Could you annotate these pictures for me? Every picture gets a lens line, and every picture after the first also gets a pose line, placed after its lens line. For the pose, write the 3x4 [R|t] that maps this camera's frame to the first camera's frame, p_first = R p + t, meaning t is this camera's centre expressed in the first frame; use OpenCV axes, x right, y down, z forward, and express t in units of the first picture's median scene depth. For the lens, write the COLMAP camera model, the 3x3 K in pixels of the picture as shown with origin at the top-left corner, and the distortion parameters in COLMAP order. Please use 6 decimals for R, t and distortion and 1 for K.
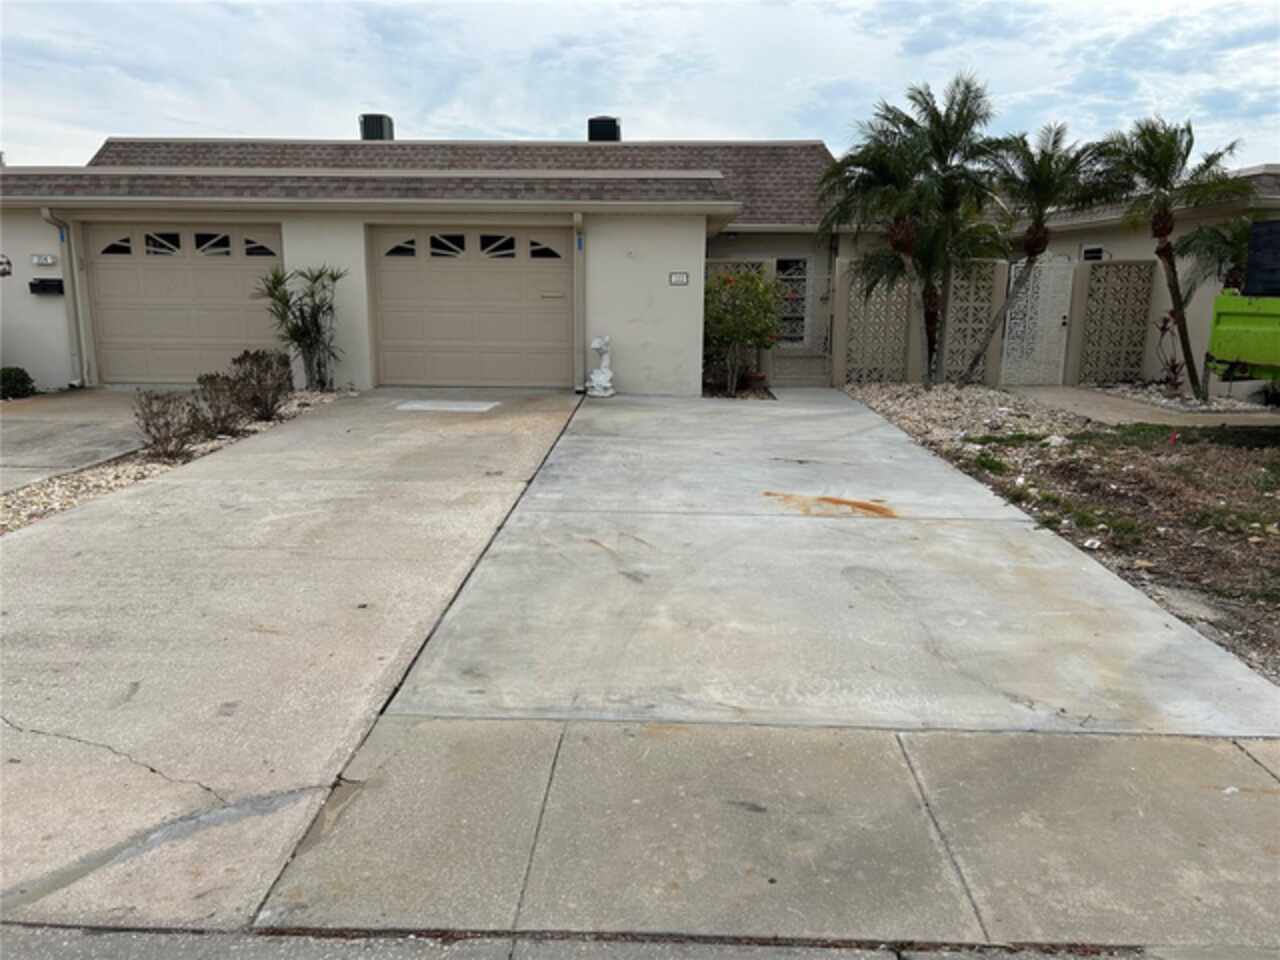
lens RADIAL K [[969.4, 0, 637.2], [0, 969.4, 480.0], [0, 0, 1]] dist [0.050260, 0.000301]
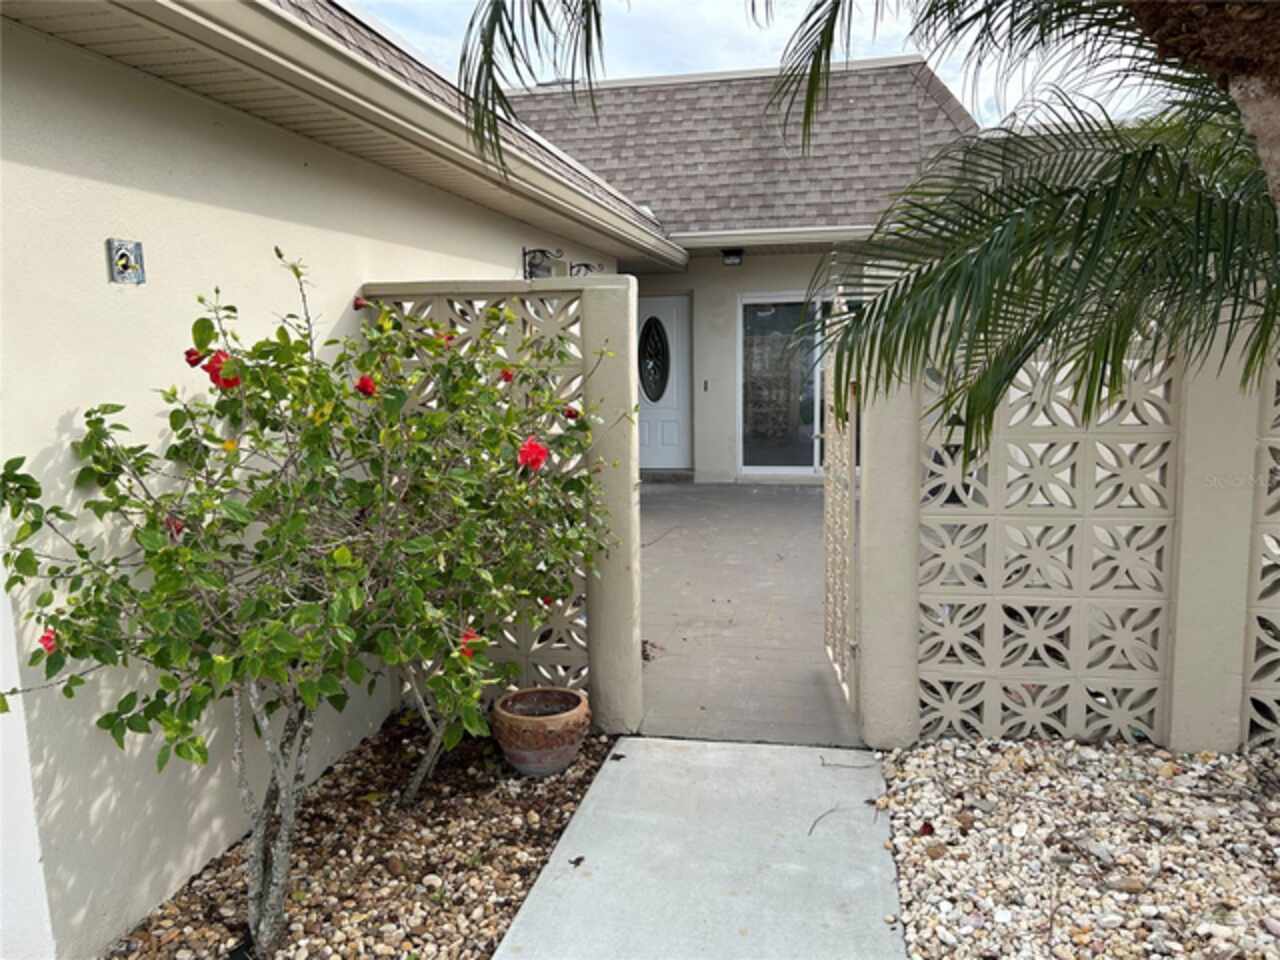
lens RADIAL K [[969.4, 0, 642.0], [0, 969.4, 480.9], [0, 0, 1]] dist [0.050260, 0.000301]
pose [[0.987024, -0.006200, -0.160452, 0.131875], [-0.003831, 0.998061, -0.062133, -0.107998], [0.160526, 0.061941, 0.985086, 0.519855]]
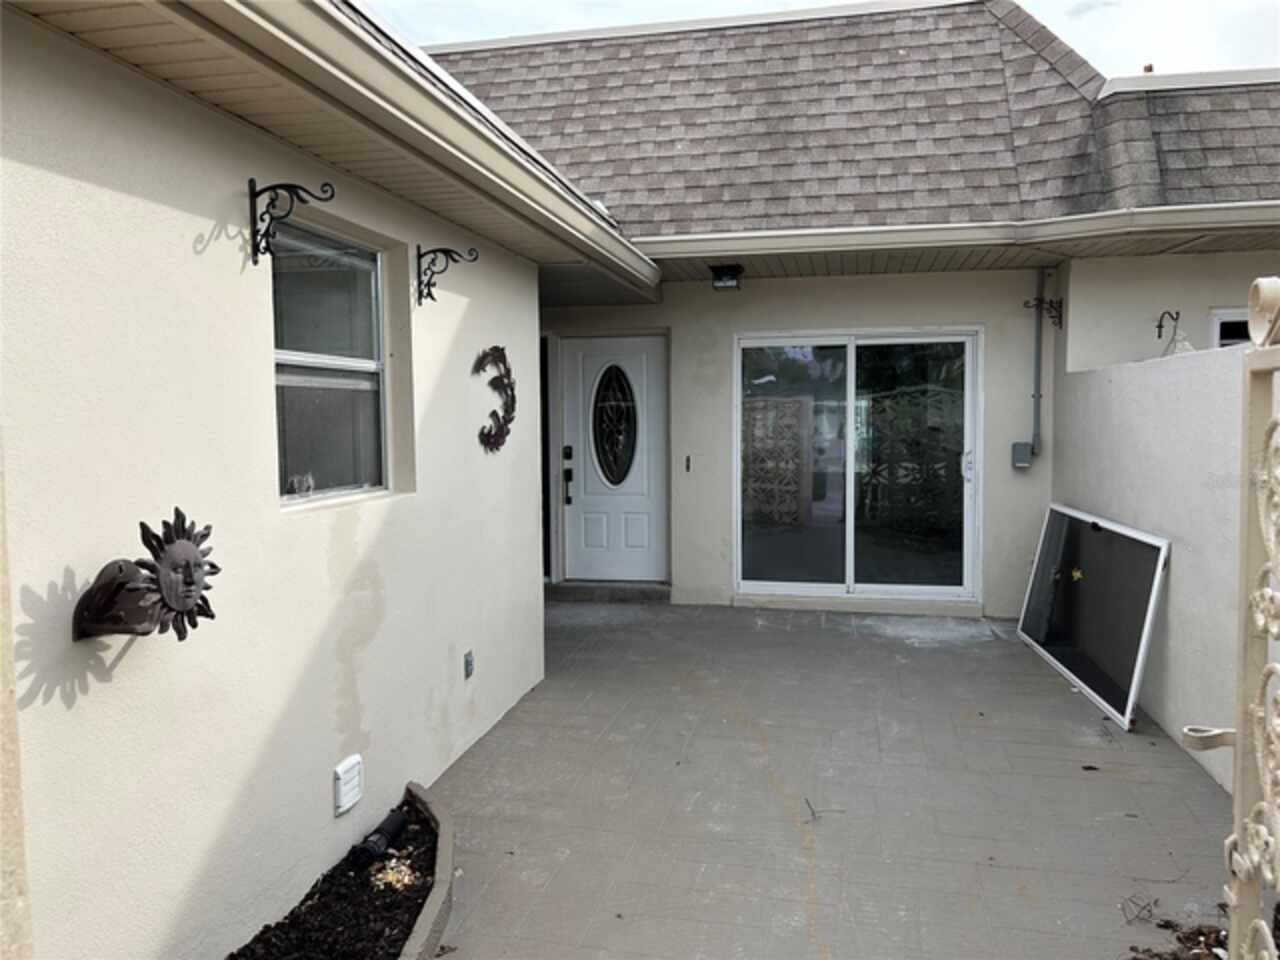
lens RADIAL K [[969.4, 0, 638.2], [0, 969.4, 476.9], [0, 0, 1]] dist [0.050260, 0.000301]
pose [[0.986477, -0.008560, -0.163679, 0.122931], [-0.013215, 0.991231, -0.131480, -0.140044], [0.163369, 0.131865, 0.977713, 0.685181]]
